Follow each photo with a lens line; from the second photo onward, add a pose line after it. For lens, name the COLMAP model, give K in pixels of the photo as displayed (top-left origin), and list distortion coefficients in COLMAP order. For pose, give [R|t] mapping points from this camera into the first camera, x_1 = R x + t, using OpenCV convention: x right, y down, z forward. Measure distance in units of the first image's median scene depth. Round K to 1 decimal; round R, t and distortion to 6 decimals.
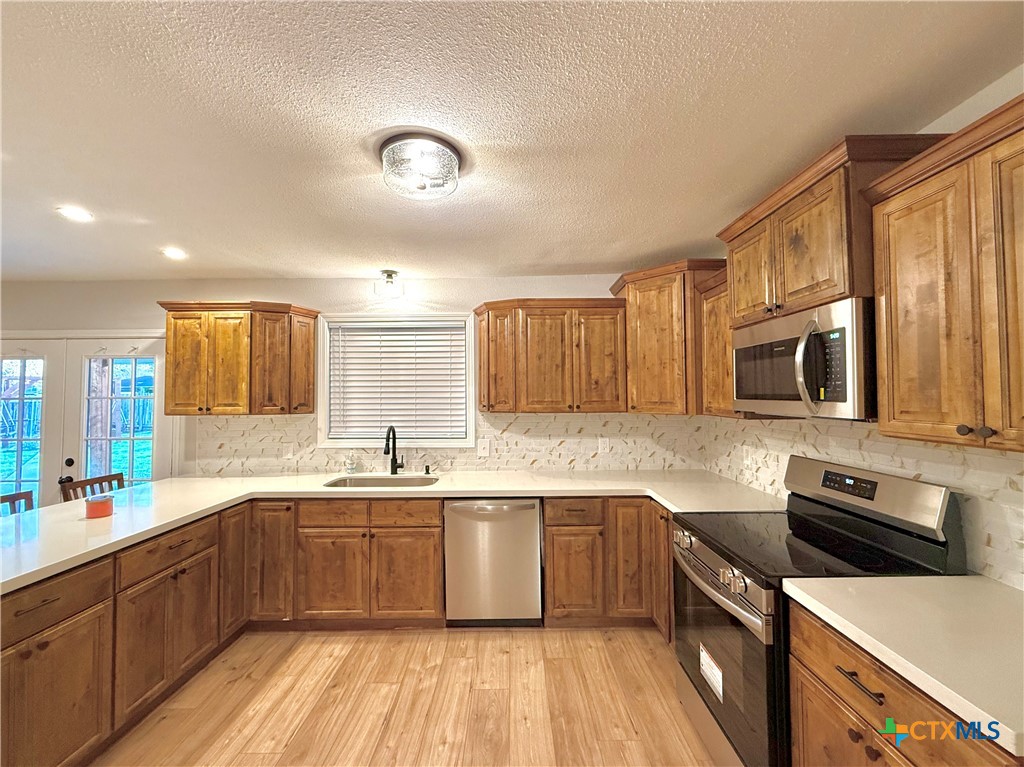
lens RADIAL K [[419.0, 0, 510.0], [0, 419.0, 386.0], [0, 0, 1]] dist [-0.001384, -0.000192]
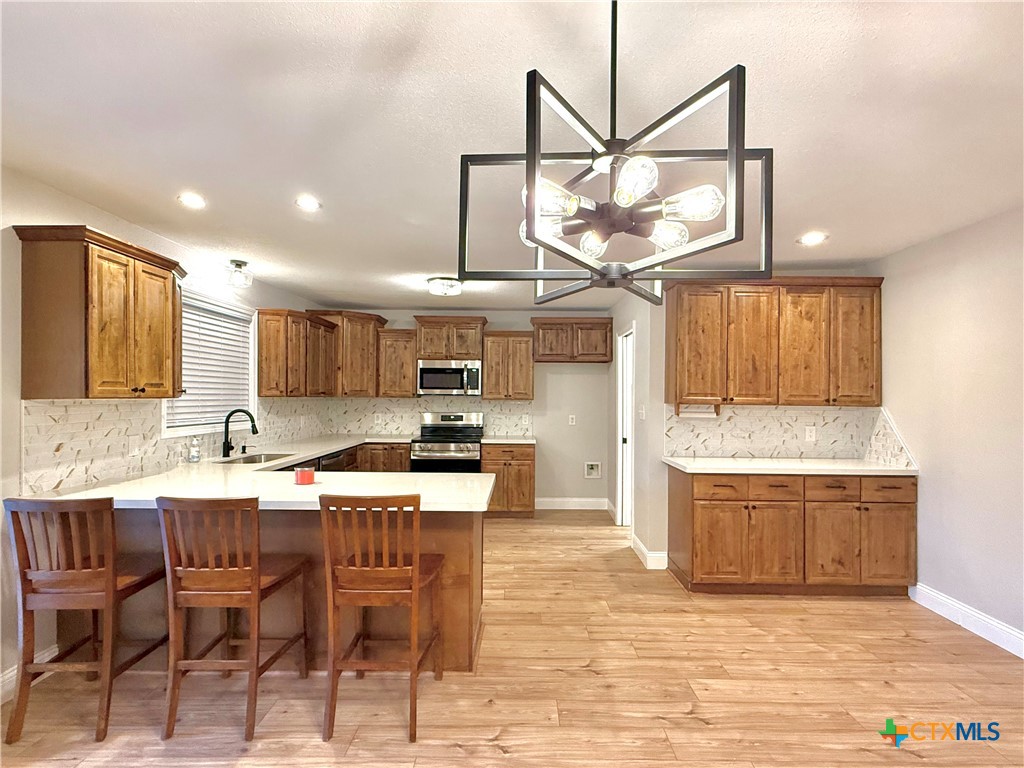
lens RADIAL K [[516.0, 0, 512.8], [0, 516.0, 387.5], [0, 0, 1]] dist [0.000222, -0.000109]
pose [[0.008860, 0.022544, 0.999707, -1.643596], [-0.031733, 0.999249, -0.022252, 0.049424], [-0.999457, -0.031526, 0.009569, 0.313257]]
